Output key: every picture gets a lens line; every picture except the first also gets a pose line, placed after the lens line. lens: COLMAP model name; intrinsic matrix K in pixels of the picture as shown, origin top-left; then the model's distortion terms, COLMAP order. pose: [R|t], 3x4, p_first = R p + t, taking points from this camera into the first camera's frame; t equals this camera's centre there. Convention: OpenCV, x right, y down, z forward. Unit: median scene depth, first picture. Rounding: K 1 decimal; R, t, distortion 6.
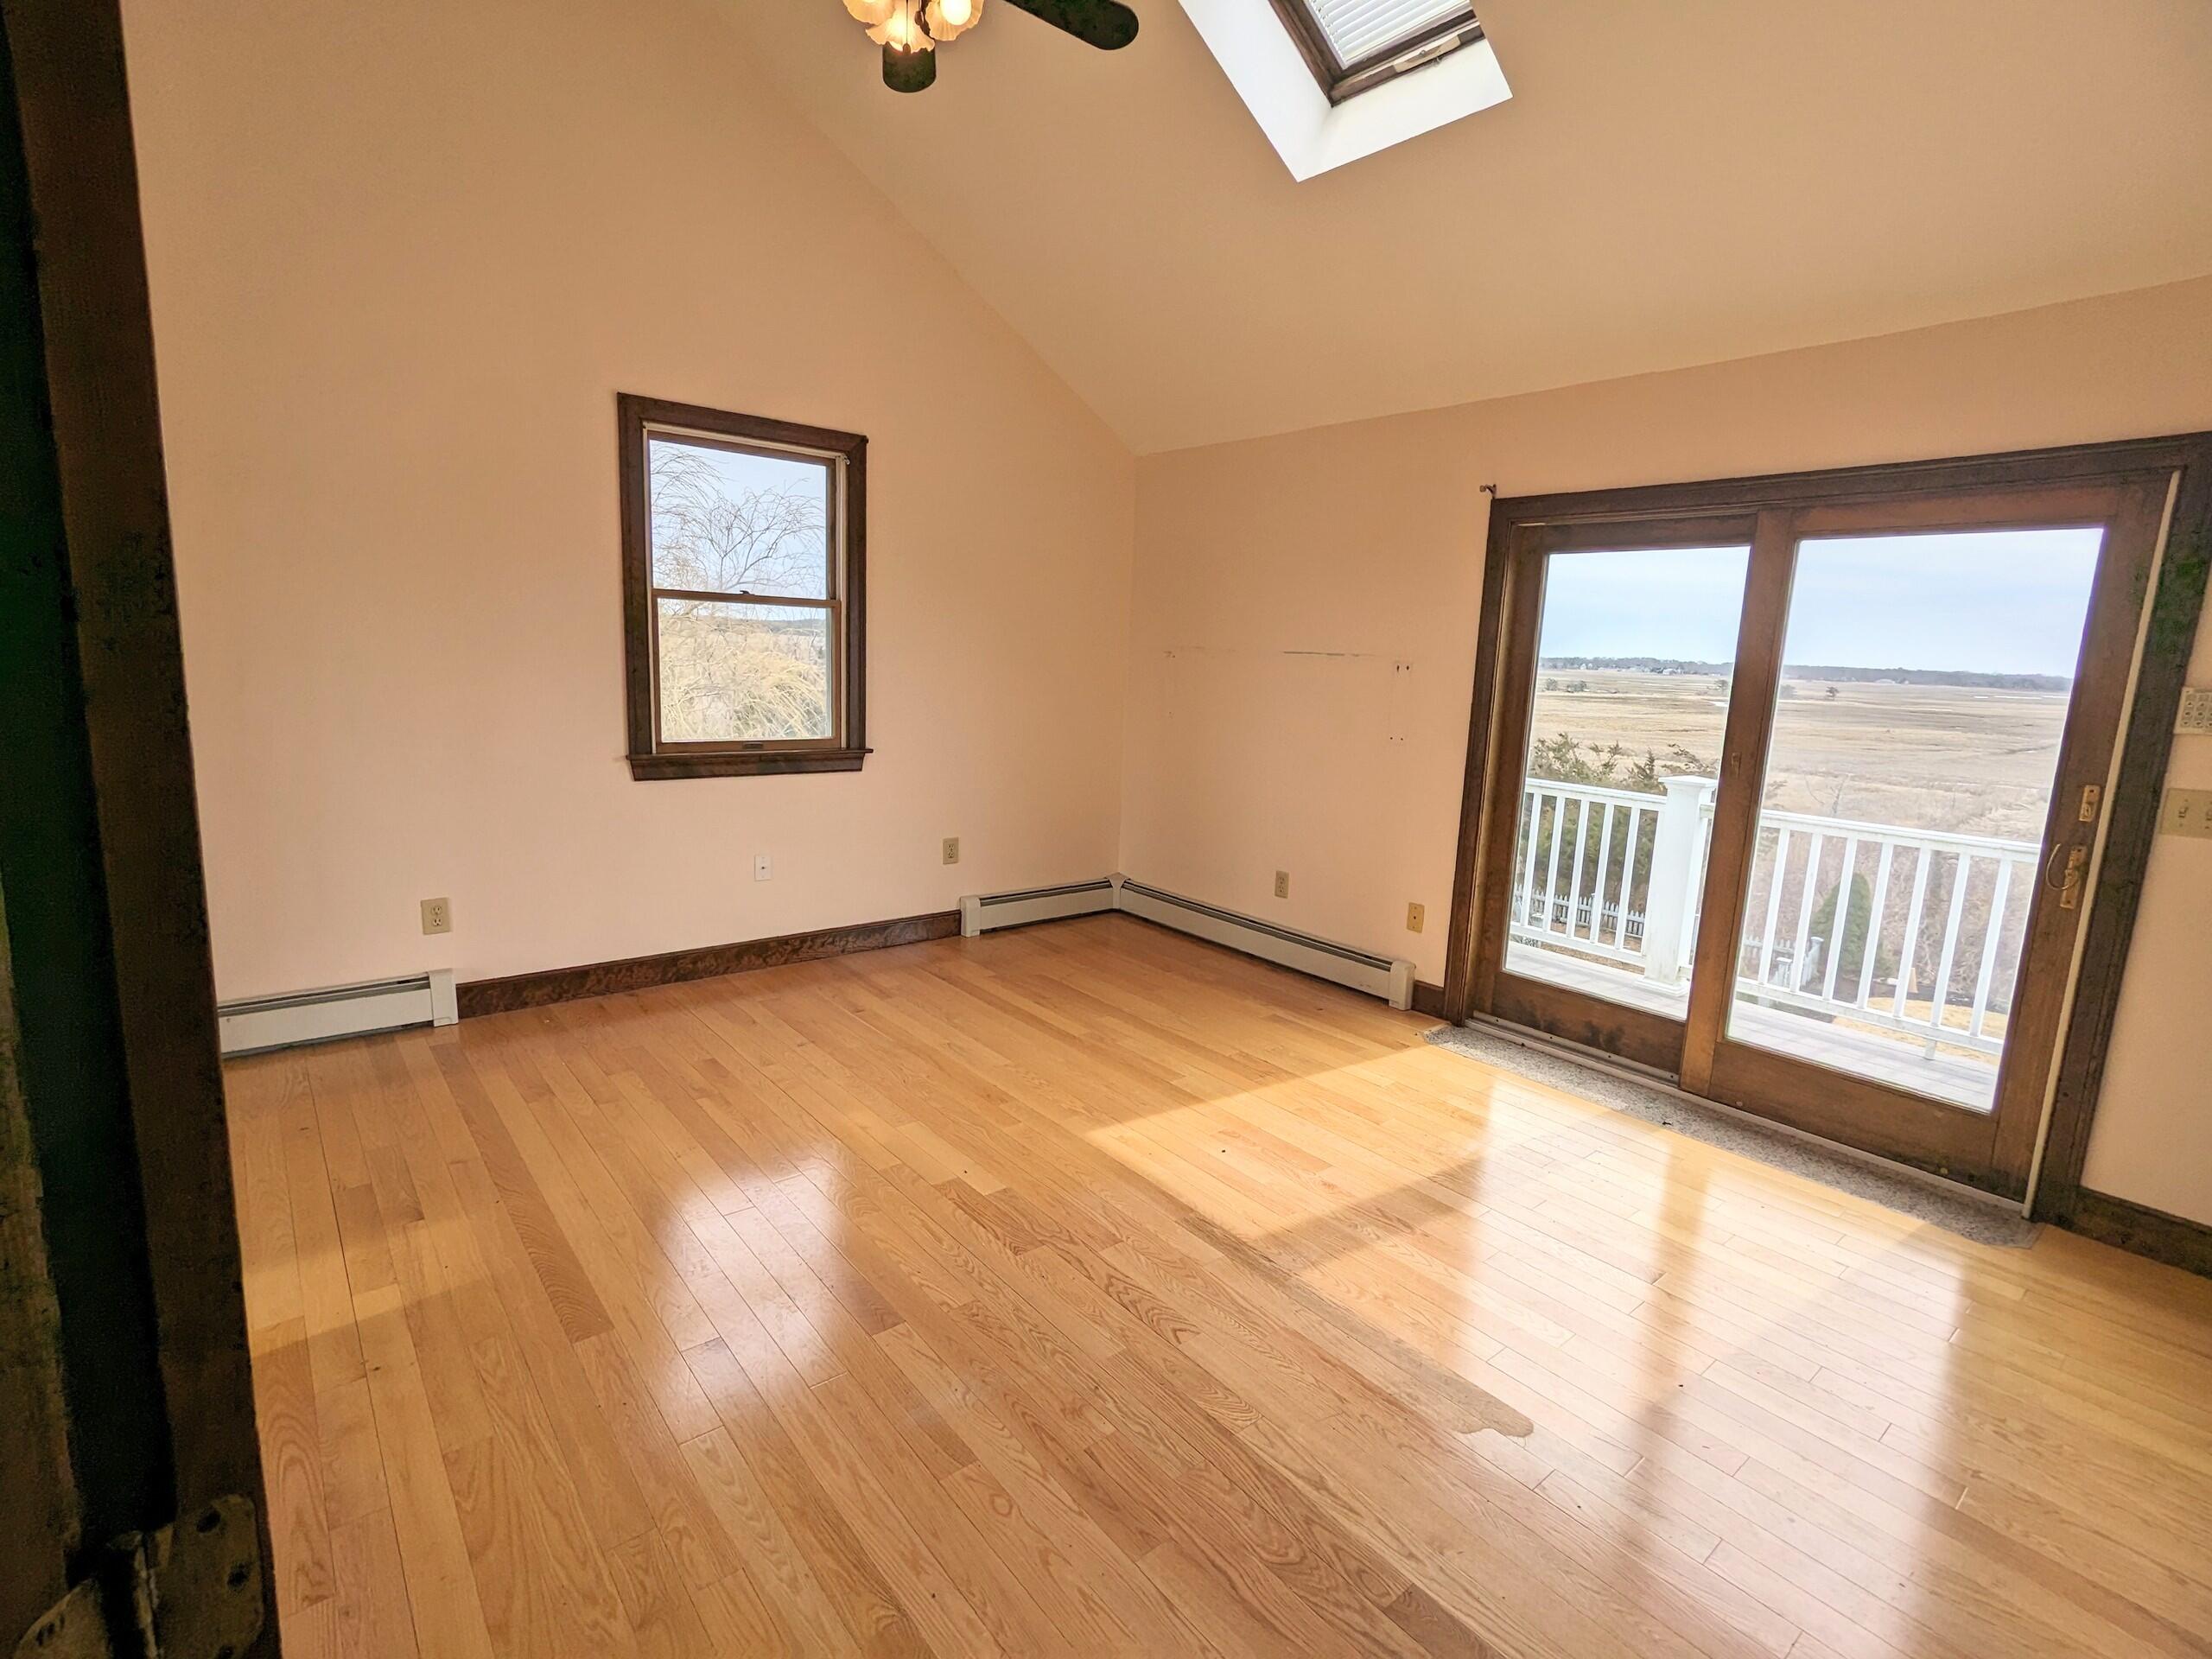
lens RADIAL K [[1046.4, 0, 1108.1], [0, 1046.4, 820.4], [0, 0, 1]] dist [-0.007806, 0.004652]
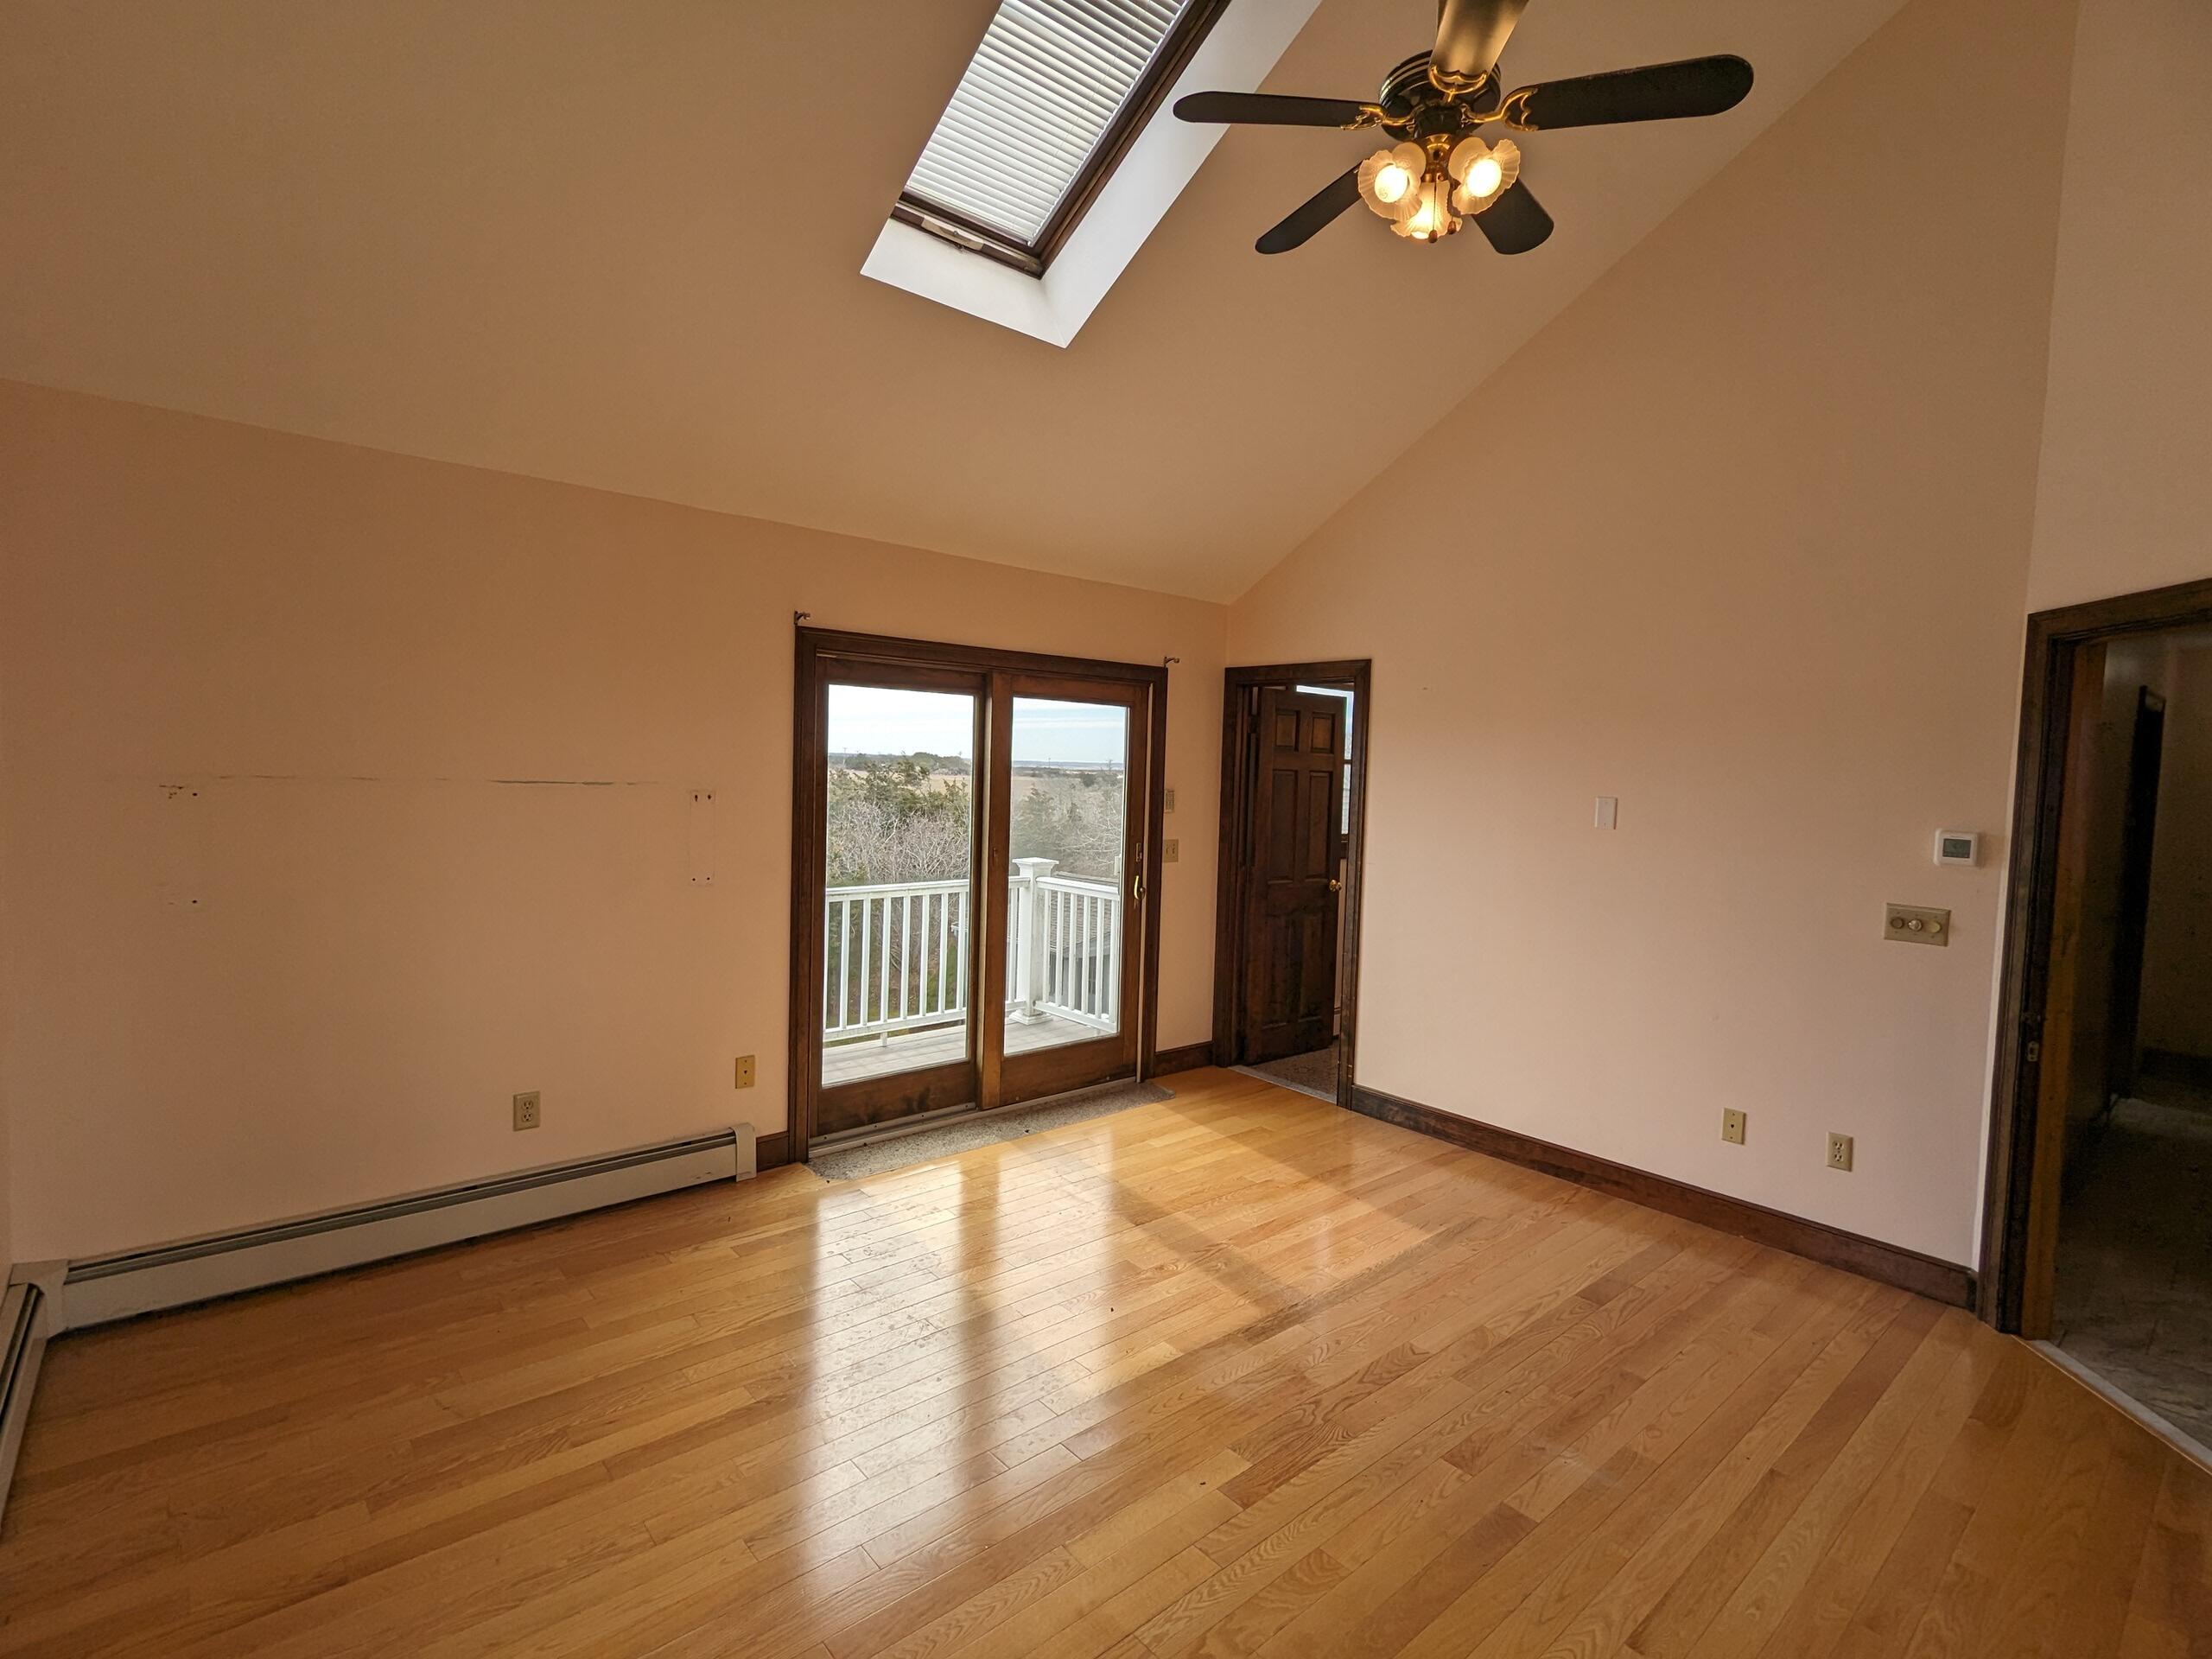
lens RADIAL K [[1046.4, 0, 1108.1], [0, 1046.4, 820.4], [0, 0, 1]] dist [-0.007806, 0.004652]
pose [[-0.021516, -0.095142, 0.995231, -0.635739], [0.130534, 0.986673, 0.097146, -0.180907], [-0.991210, 0.132001, -0.008810, 0.732013]]
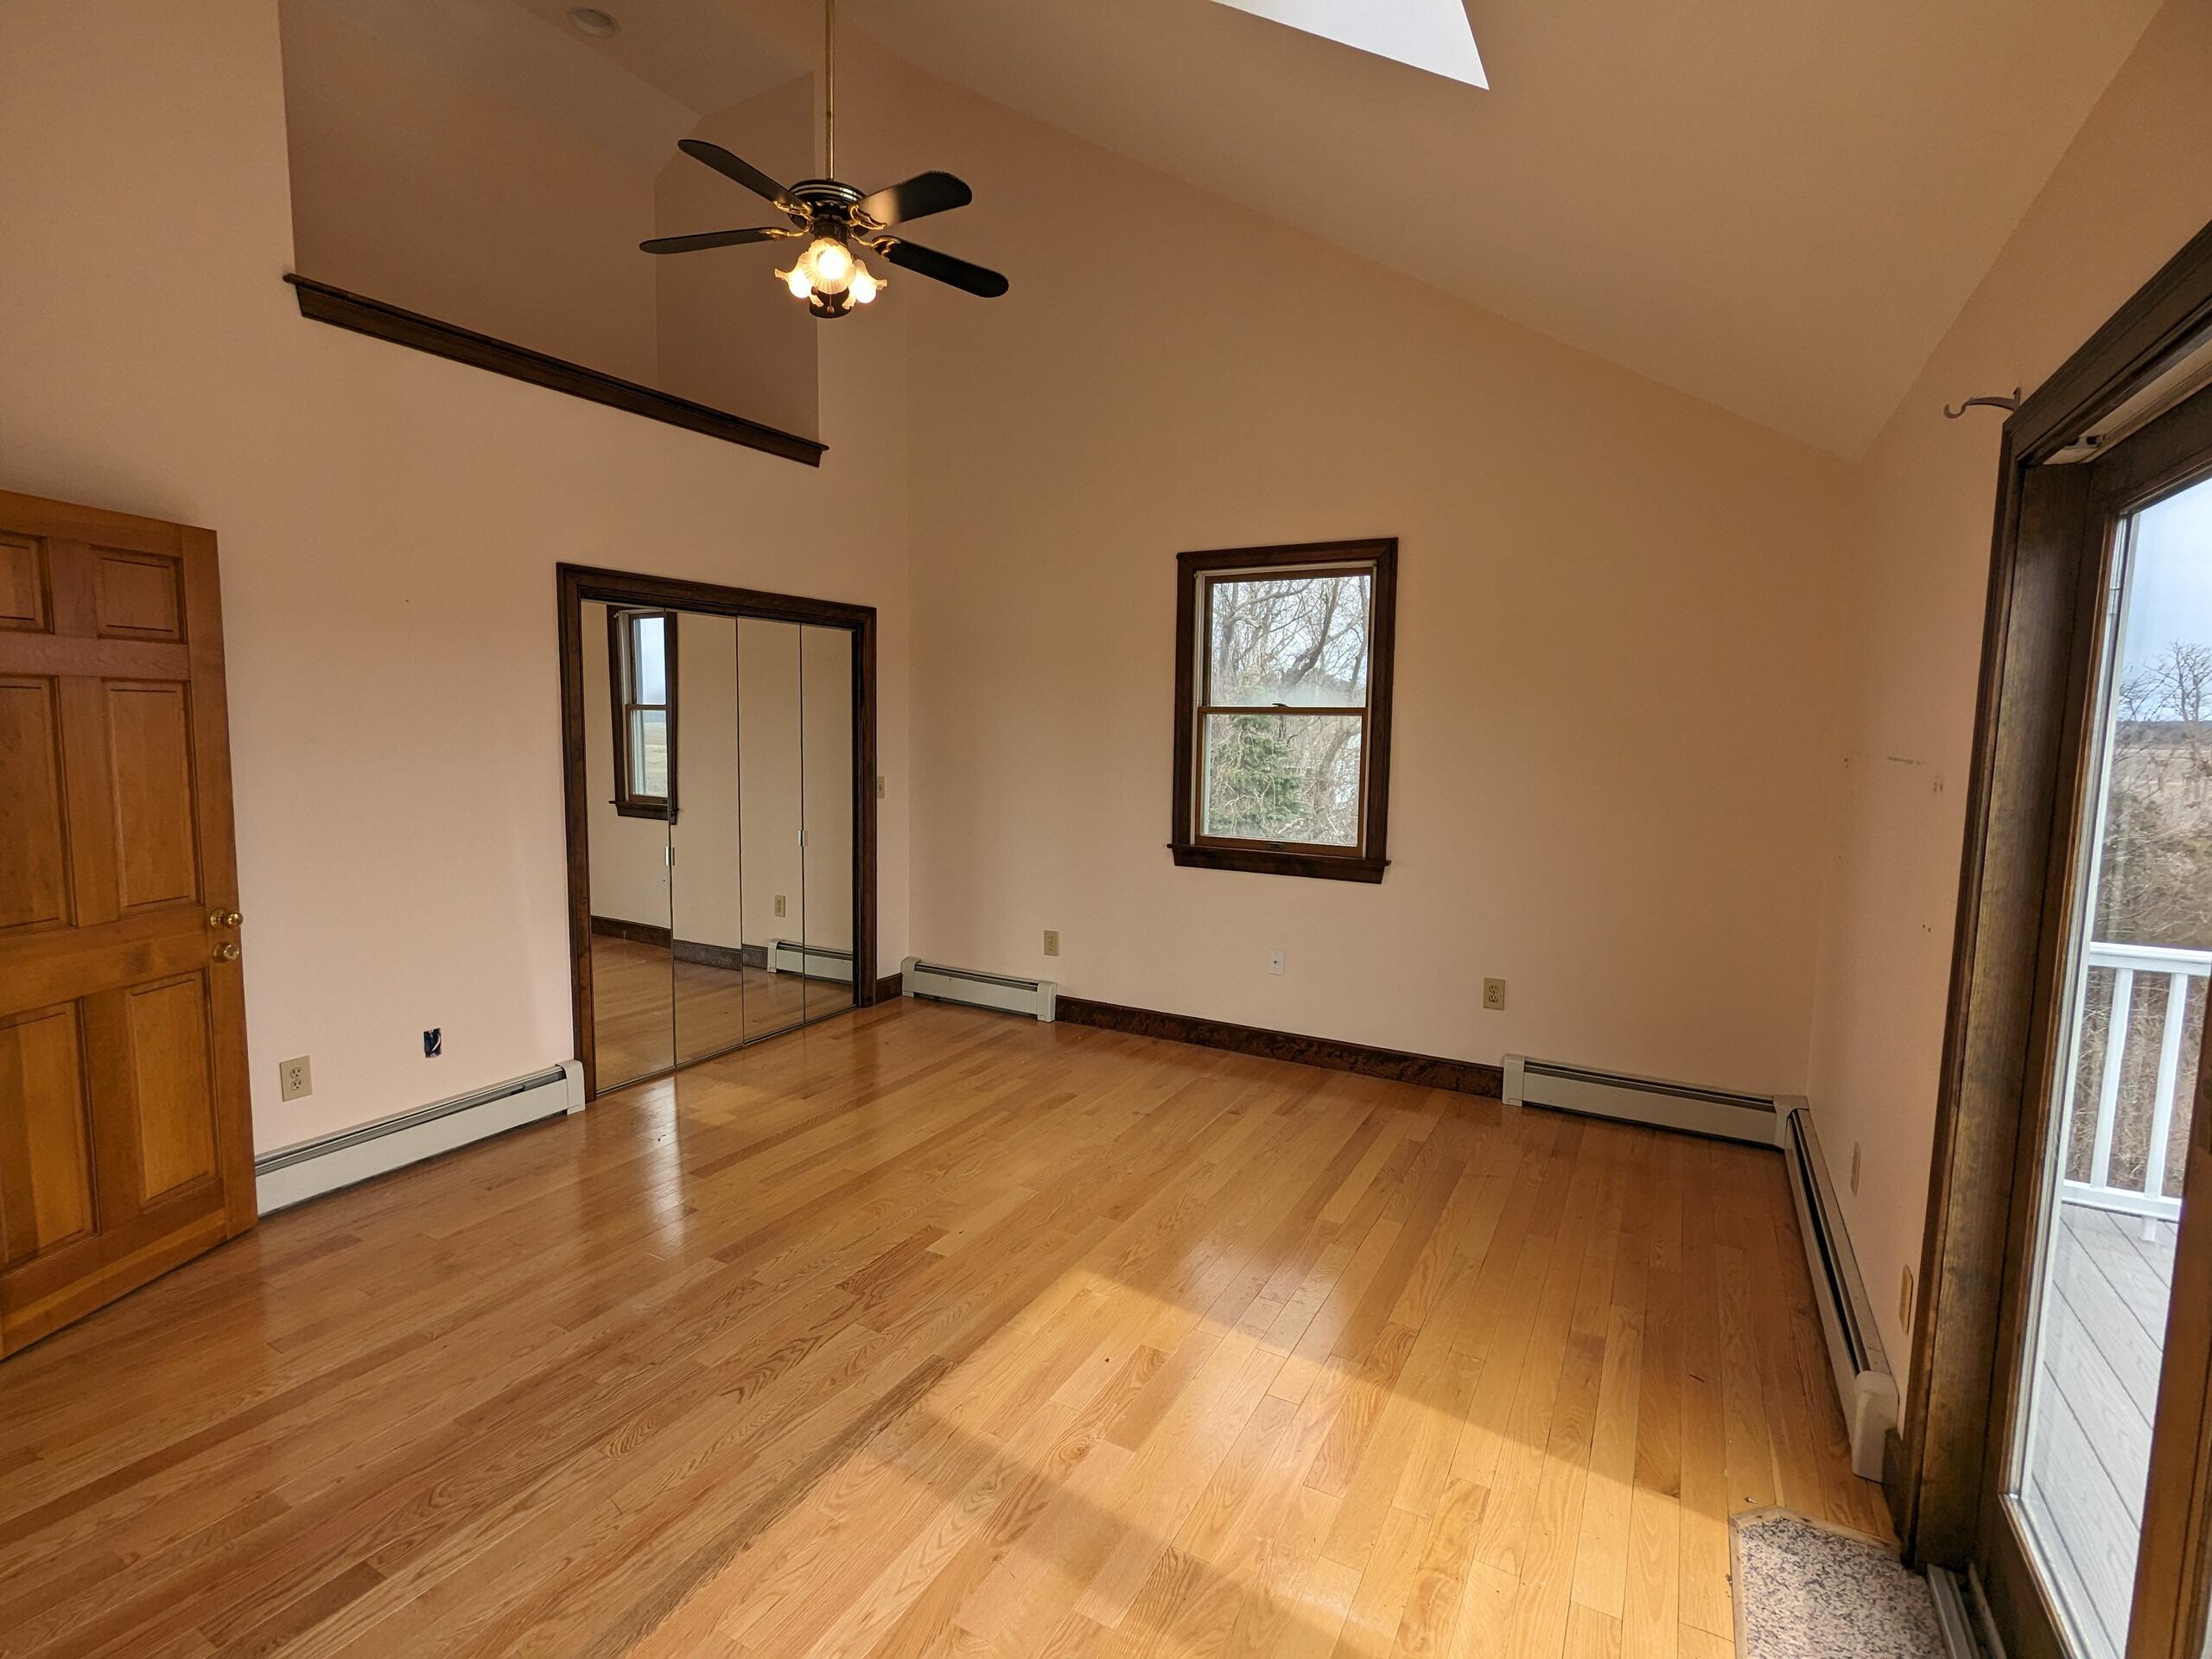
lens RADIAL K [[1045.5, 0, 1109.6], [0, 1045.5, 819.7], [0, 0, 1]] dist [-0.002568, -0.000356]
pose [[0.368304, 0.053090, -0.928188, 0.650983], [-0.153766, 0.988097, -0.004497, -0.074636], [0.916901, 0.144380, 0.372083, 0.490017]]
